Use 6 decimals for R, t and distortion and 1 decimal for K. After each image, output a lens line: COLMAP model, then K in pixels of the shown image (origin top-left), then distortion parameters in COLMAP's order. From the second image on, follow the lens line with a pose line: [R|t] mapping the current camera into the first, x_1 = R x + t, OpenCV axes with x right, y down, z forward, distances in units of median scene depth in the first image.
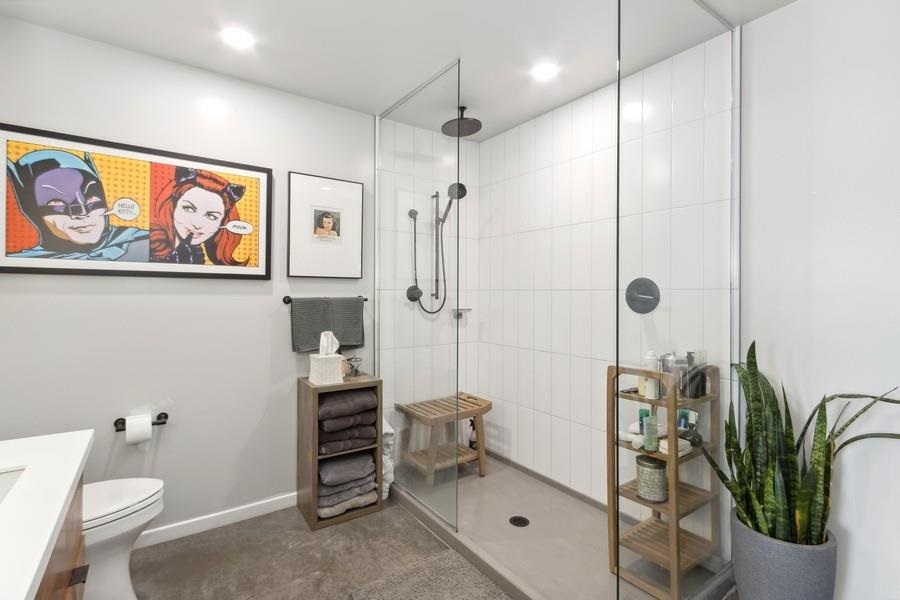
lens RADIAL K [[417.1, 0, 452.8], [0, 417.1, 294.2], [0, 0, 1]] dist [0.000794, 0.000670]
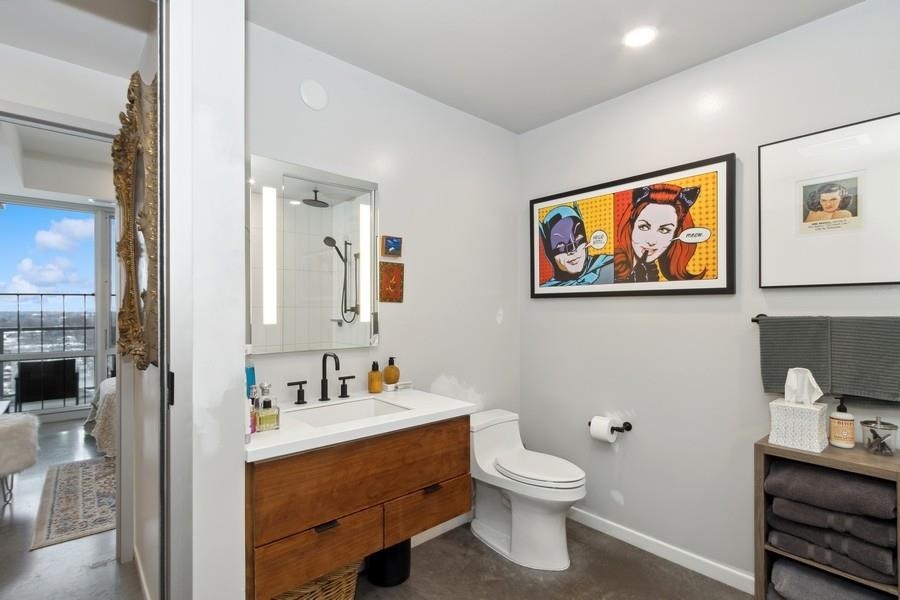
lens RADIAL K [[435.1, 0, 448.8], [0, 435.1, 311.5], [0, 0, 1]] dist [0.001346, 0.000249]
pose [[0.099503, -0.001715, -0.995036, 0.367585], [0.002751, 0.999995, -0.001449, -0.000848], [0.995033, -0.002593, 0.099507, 0.423441]]
